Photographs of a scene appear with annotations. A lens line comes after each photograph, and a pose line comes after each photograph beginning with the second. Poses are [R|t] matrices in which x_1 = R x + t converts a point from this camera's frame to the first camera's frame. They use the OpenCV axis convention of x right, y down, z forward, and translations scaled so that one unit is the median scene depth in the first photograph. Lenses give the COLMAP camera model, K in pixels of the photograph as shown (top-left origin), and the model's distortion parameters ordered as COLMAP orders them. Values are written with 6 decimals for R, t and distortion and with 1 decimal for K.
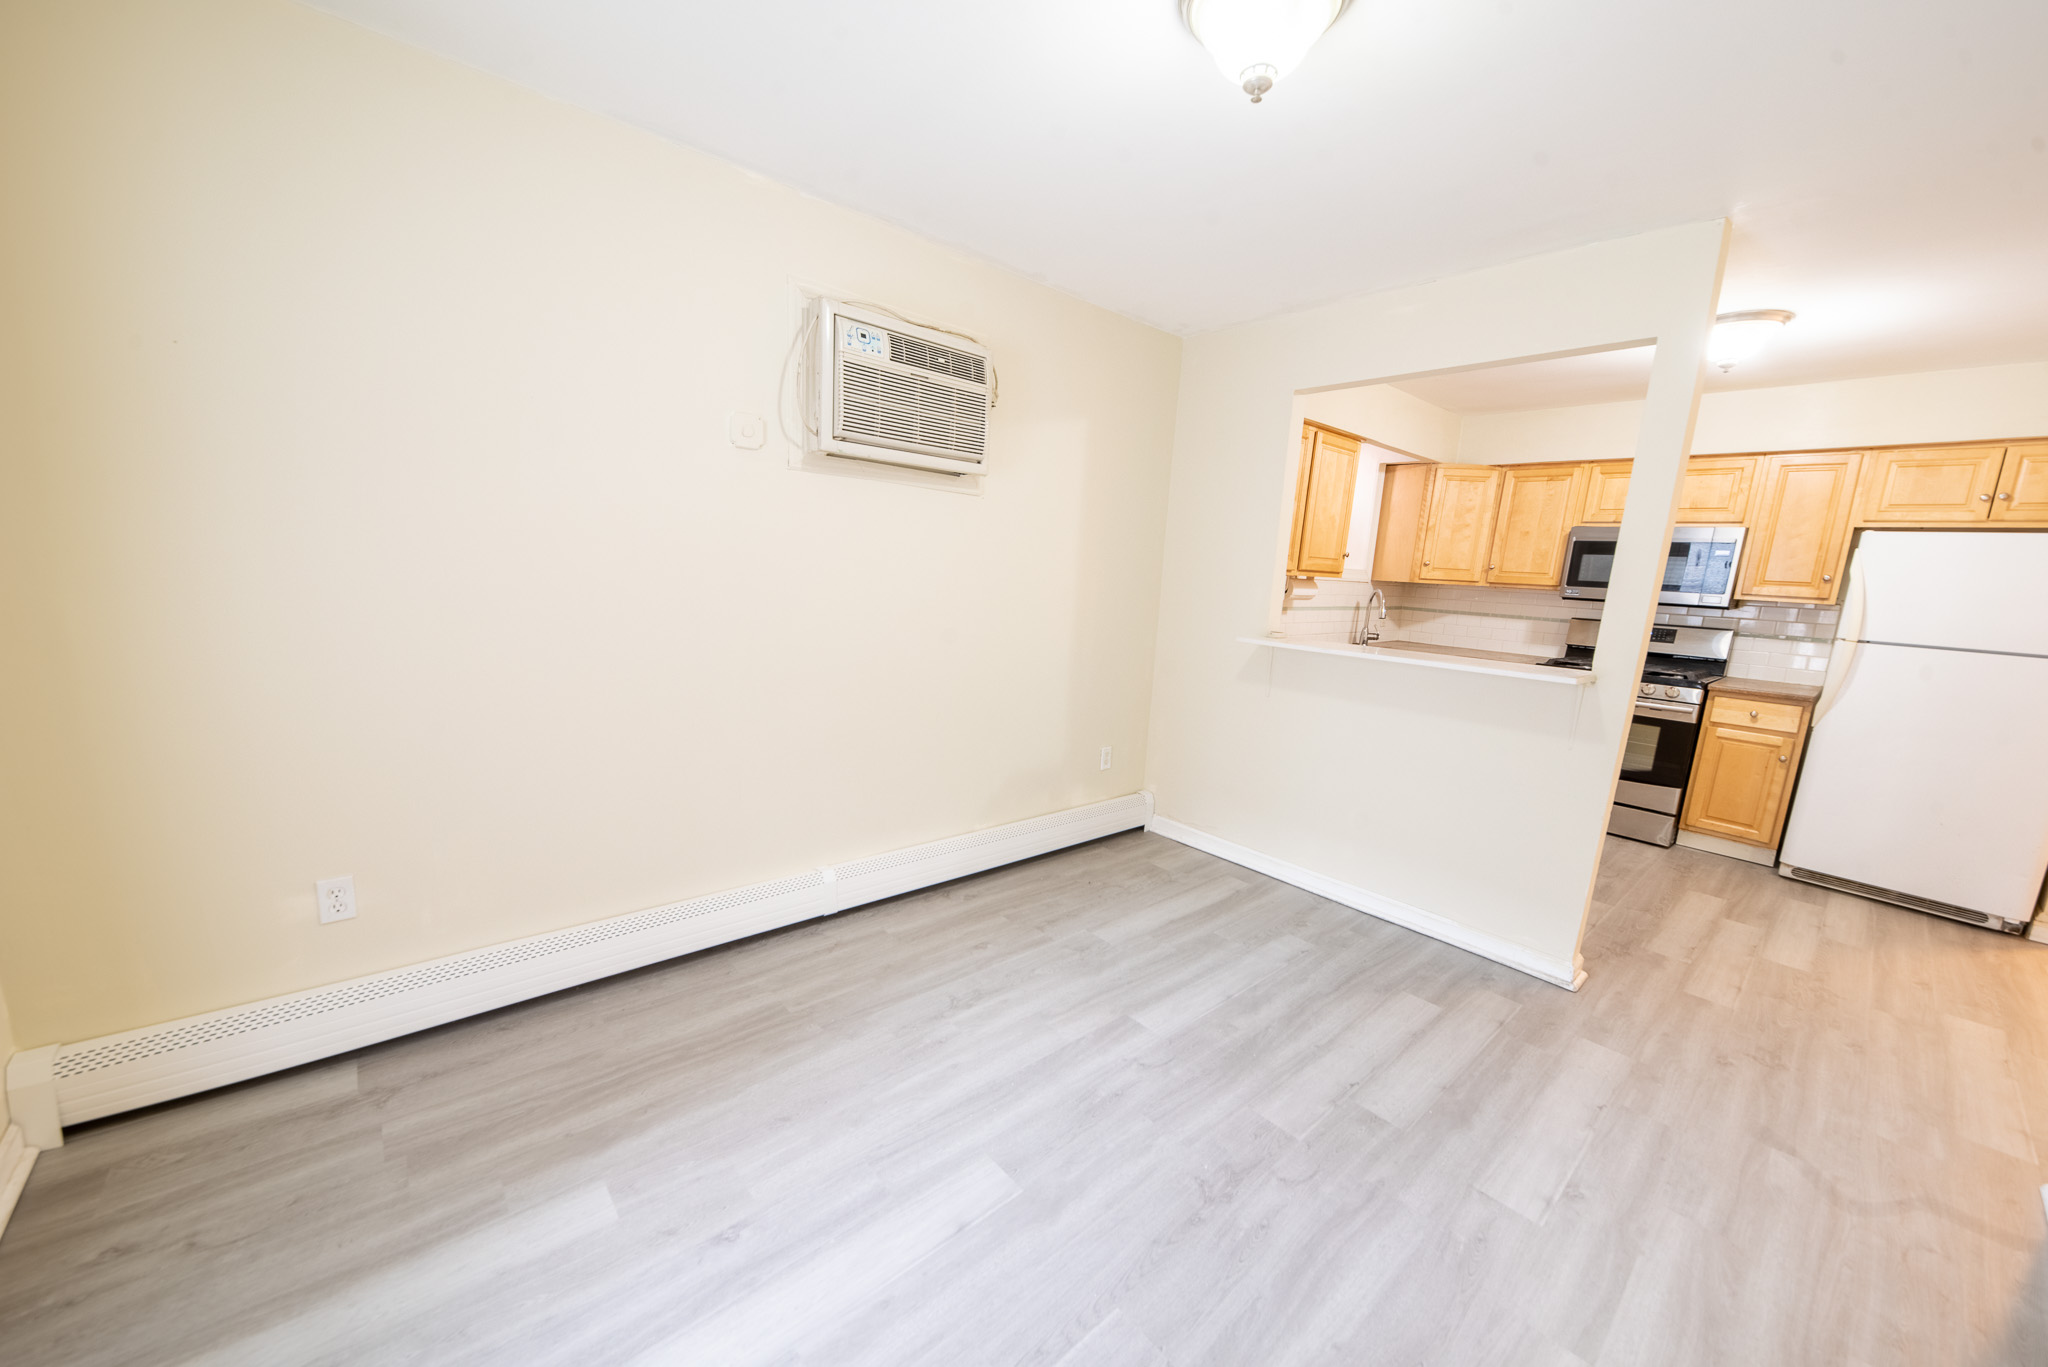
lens RADIAL K [[738.2, 0, 1027.4], [0, 738.2, 703.3], [0, 0, 1]] dist [0.014598, -0.007954]
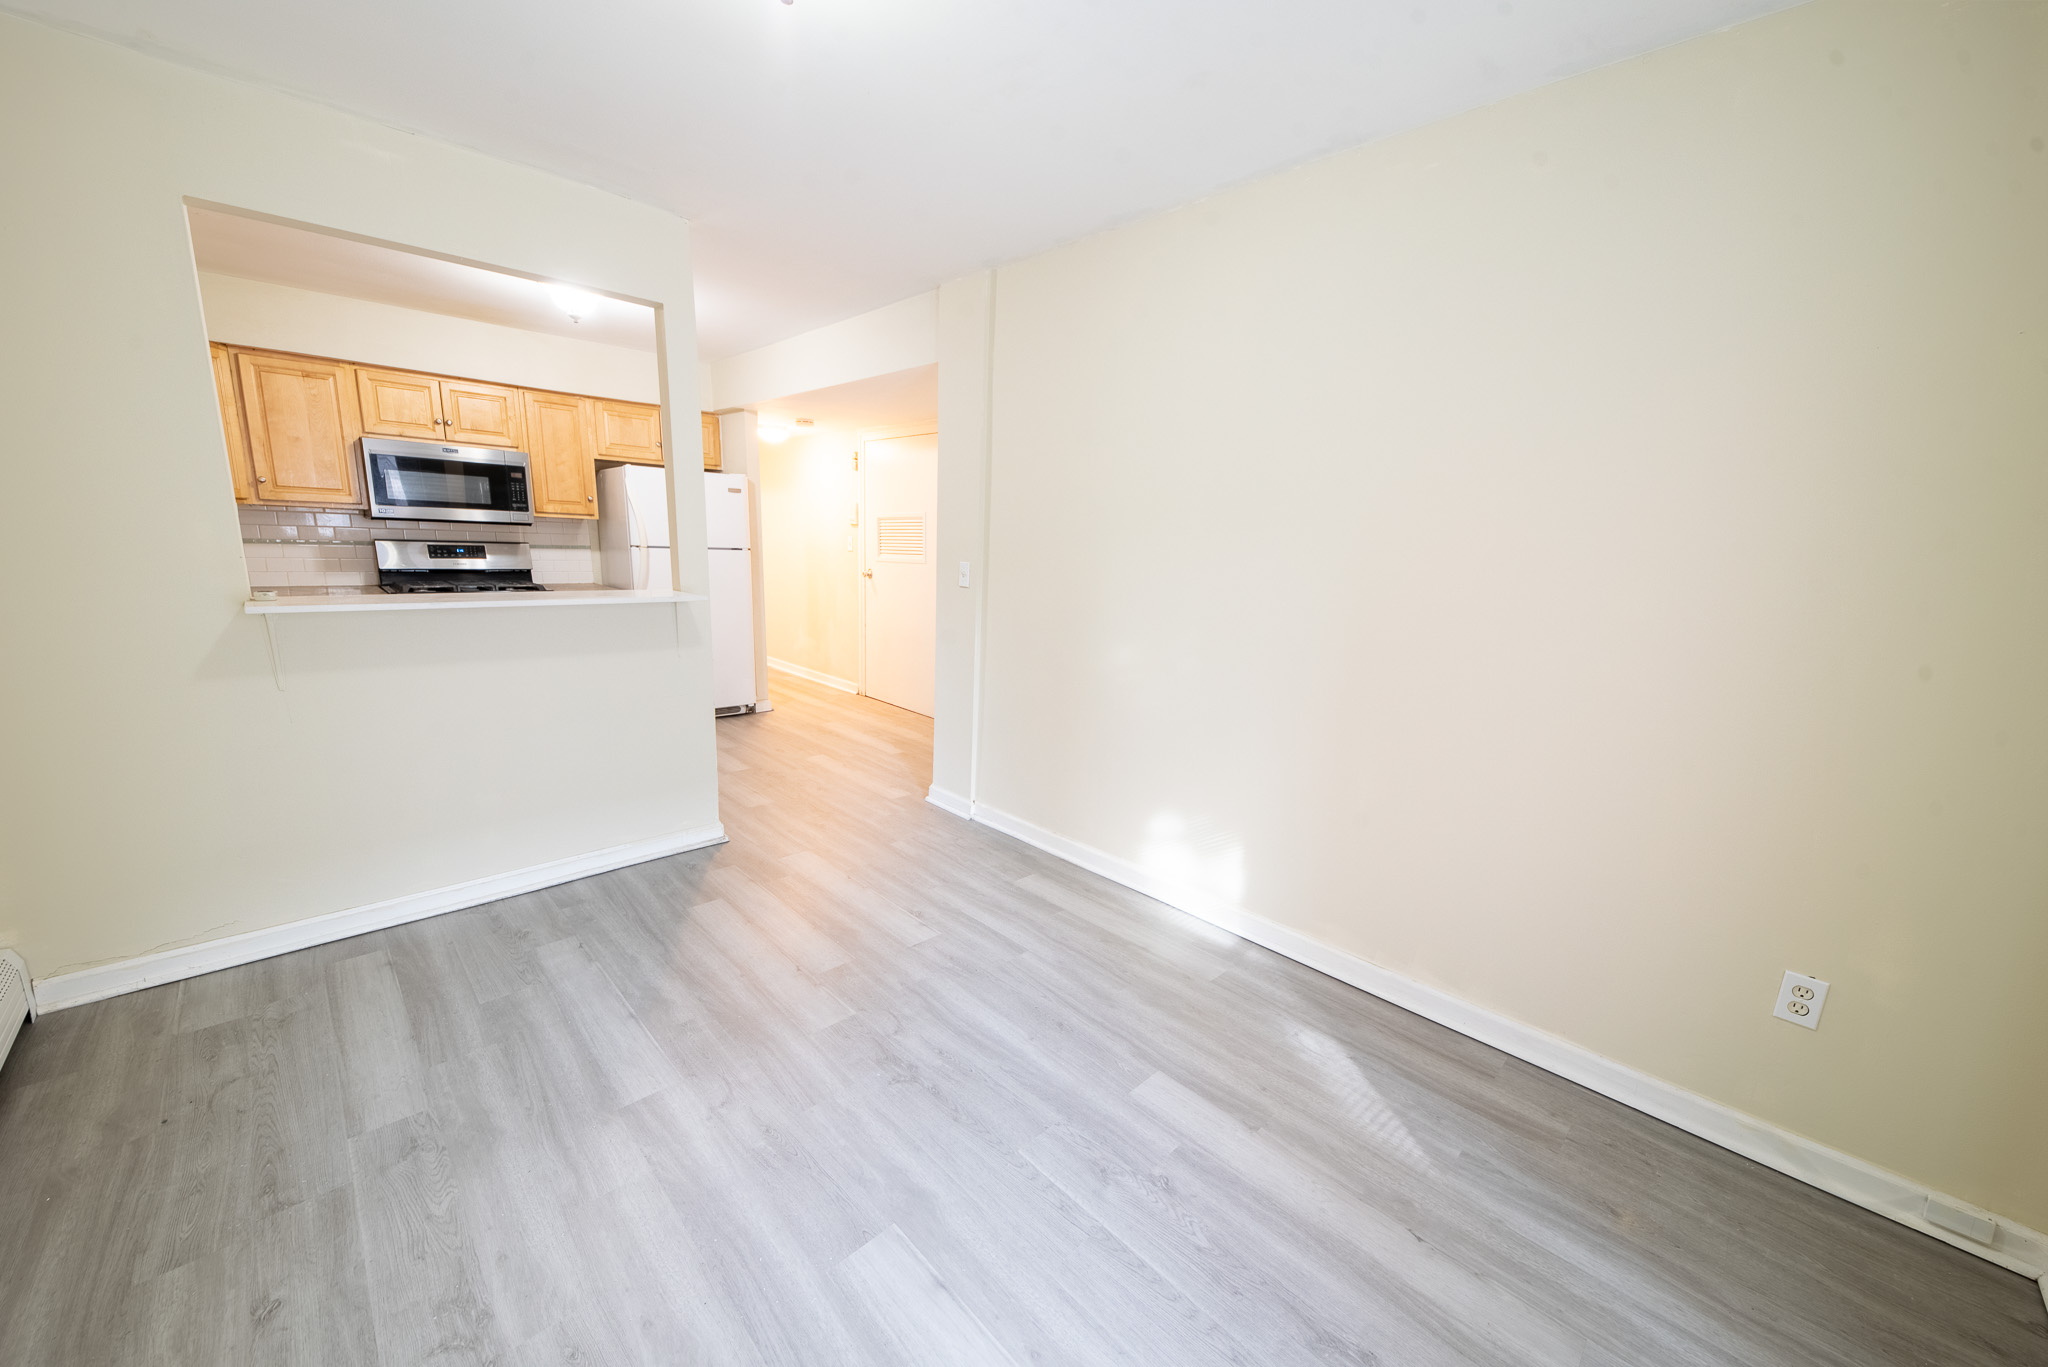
lens RADIAL K [[764.0, 0, 1014.1], [0, 764.0, 692.3], [0, 0, 1]] dist [0.015889, -0.009442]
pose [[-0.042940, -0.250304, 0.967215, -0.493705], [0.144423, 0.956384, 0.253913, -0.117800], [-0.988584, 0.150591, -0.004917, 0.496670]]
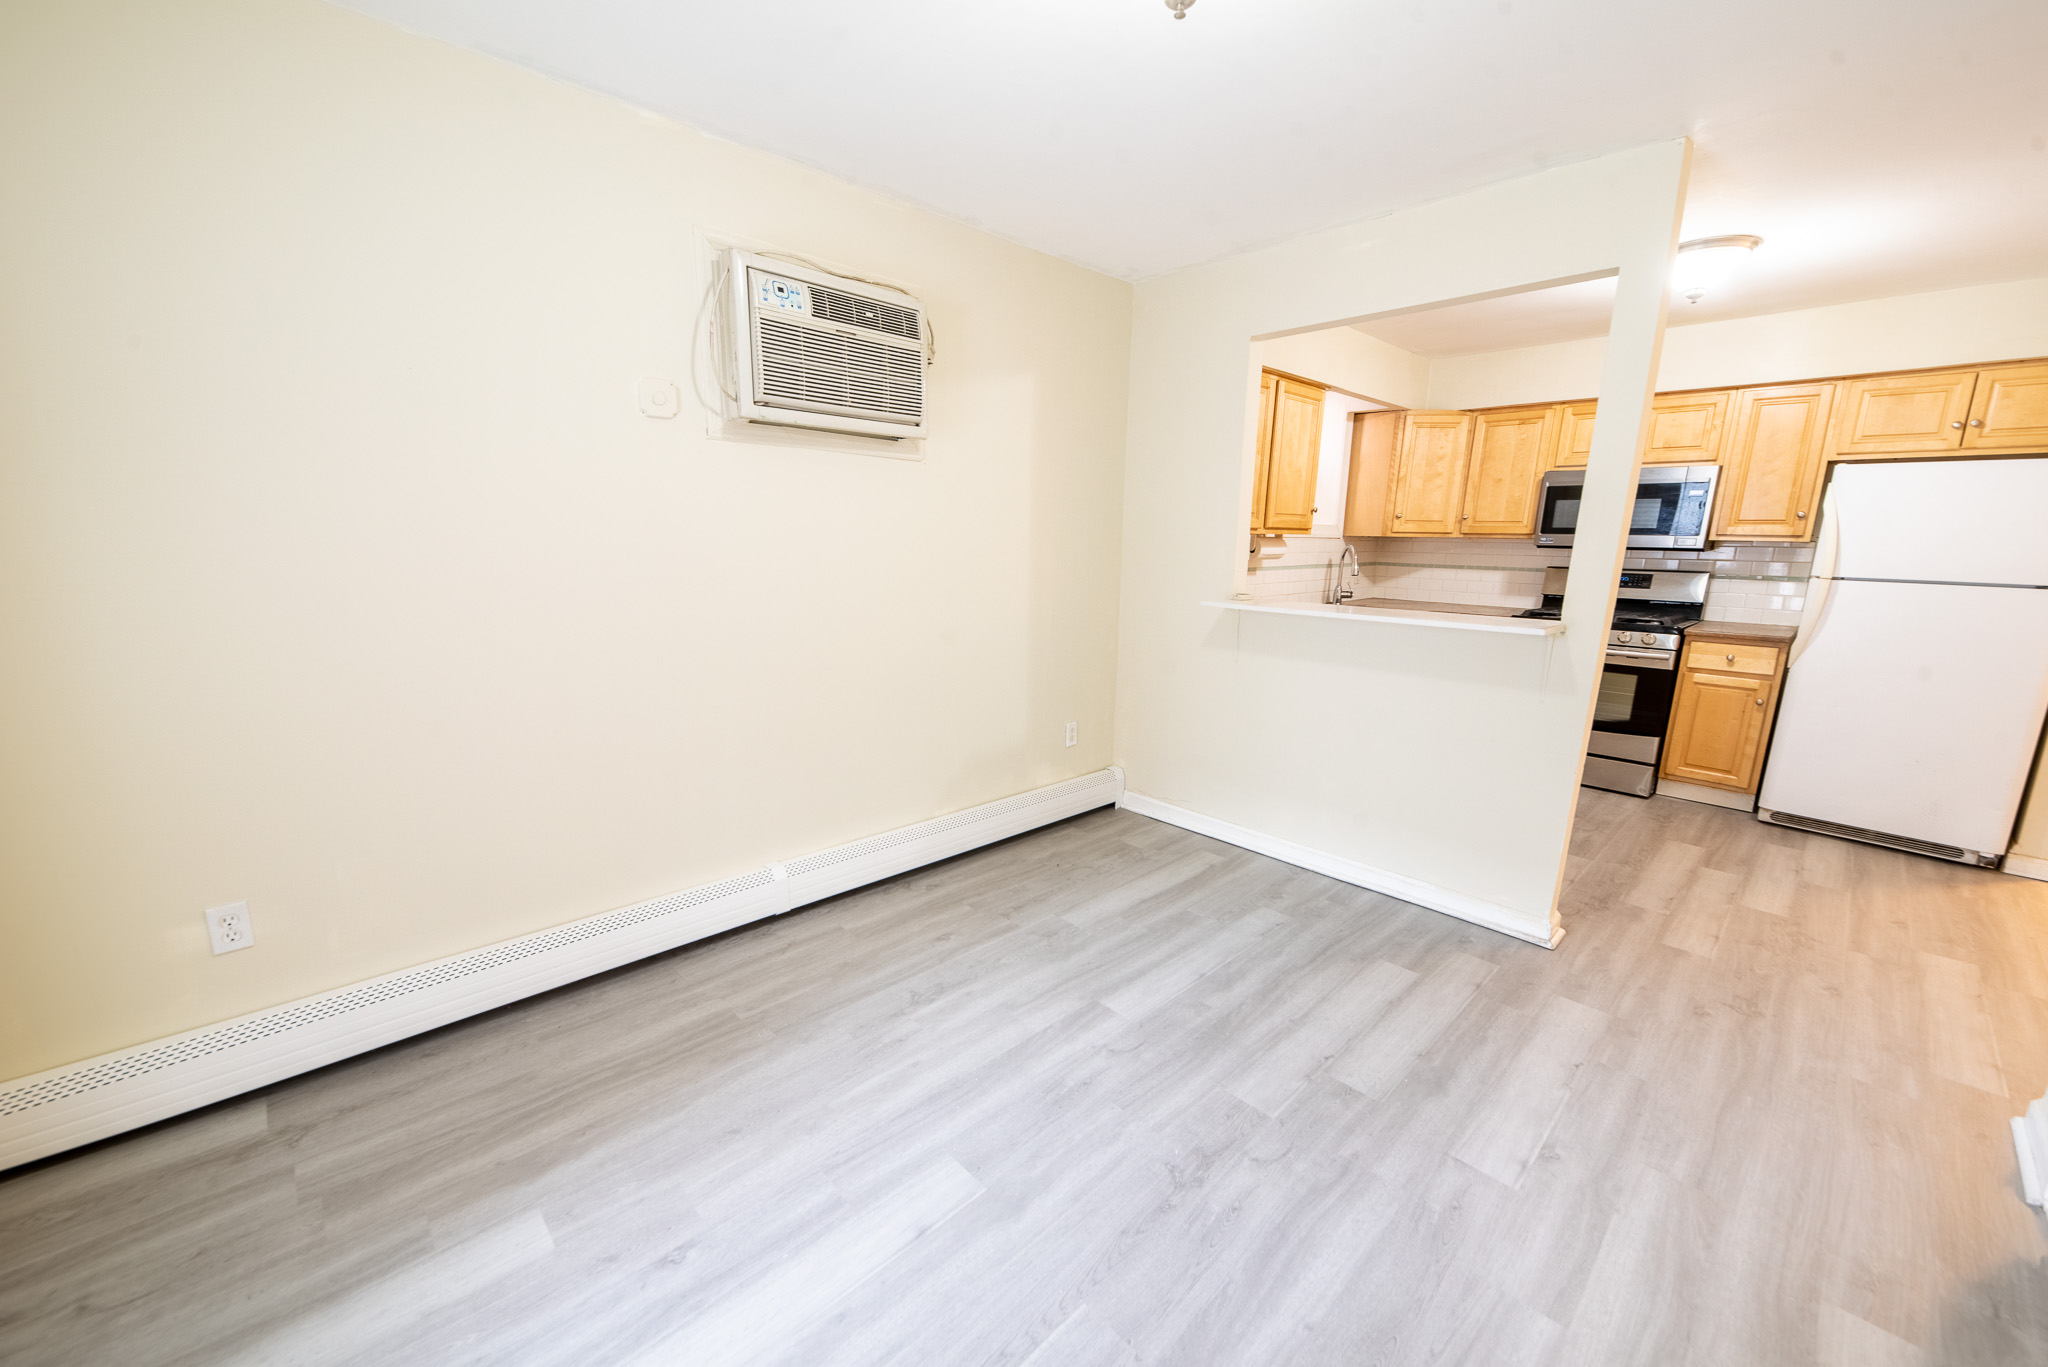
lens RADIAL K [[773.5, 0, 1027.0], [0, 773.5, 702.6], [0, 0, 1]] dist [0.017420, -0.008865]
pose [[0.998393, -0.046261, 0.032744, 0.027566], [0.045276, 0.998517, 0.030220, 0.001068], [-0.034093, -0.028689, 0.999007, 0.008530]]
